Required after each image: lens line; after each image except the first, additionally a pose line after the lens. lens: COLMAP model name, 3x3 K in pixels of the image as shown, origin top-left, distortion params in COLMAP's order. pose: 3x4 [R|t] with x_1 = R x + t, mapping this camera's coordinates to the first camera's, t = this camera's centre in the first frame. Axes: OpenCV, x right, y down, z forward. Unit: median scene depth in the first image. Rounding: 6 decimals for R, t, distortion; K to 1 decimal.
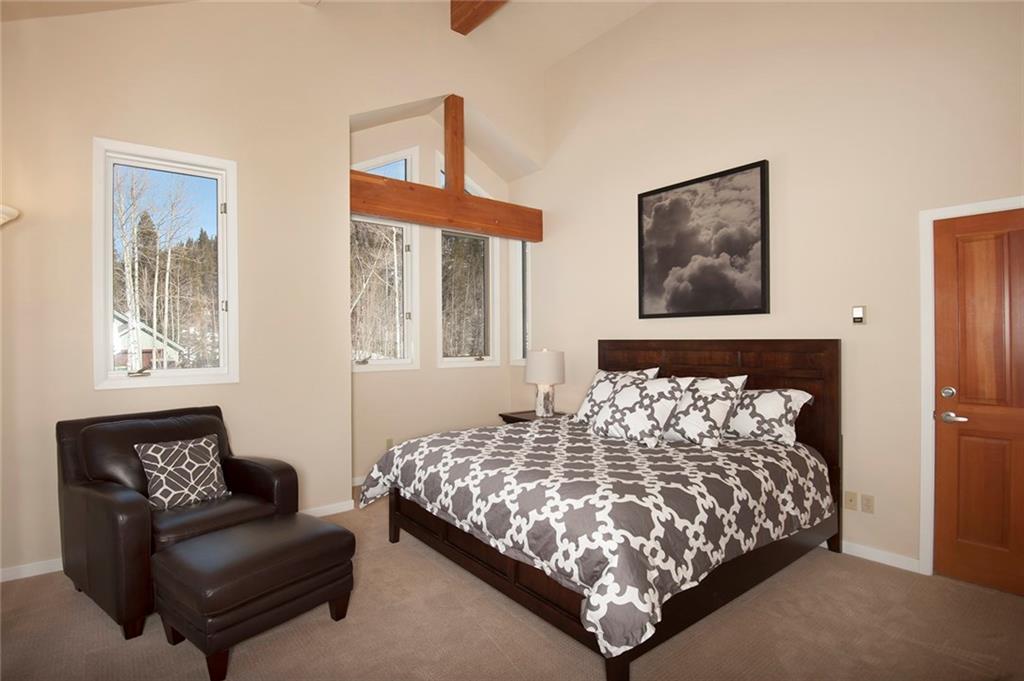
lens RADIAL K [[513.8, 0, 512.4], [0, 513.8, 338.1], [0, 0, 1]] dist [0.017499, 0.000194]
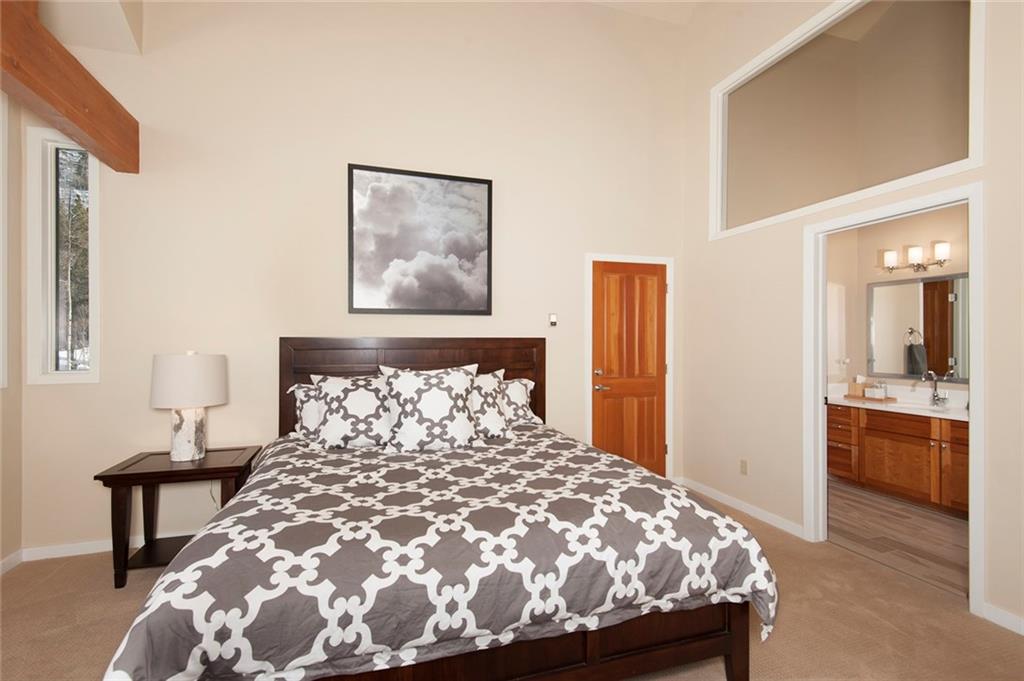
lens RADIAL K [[468.0, 0, 510.0], [0, 468.0, 342.3], [0, 0, 1]] dist [0.021629, 0.000010]
pose [[0.360335, -0.007796, 0.932790, -0.431781], [-0.006388, 0.999921, 0.010825, 0.000976], [-0.932801, -0.009859, 0.360257, 0.546161]]
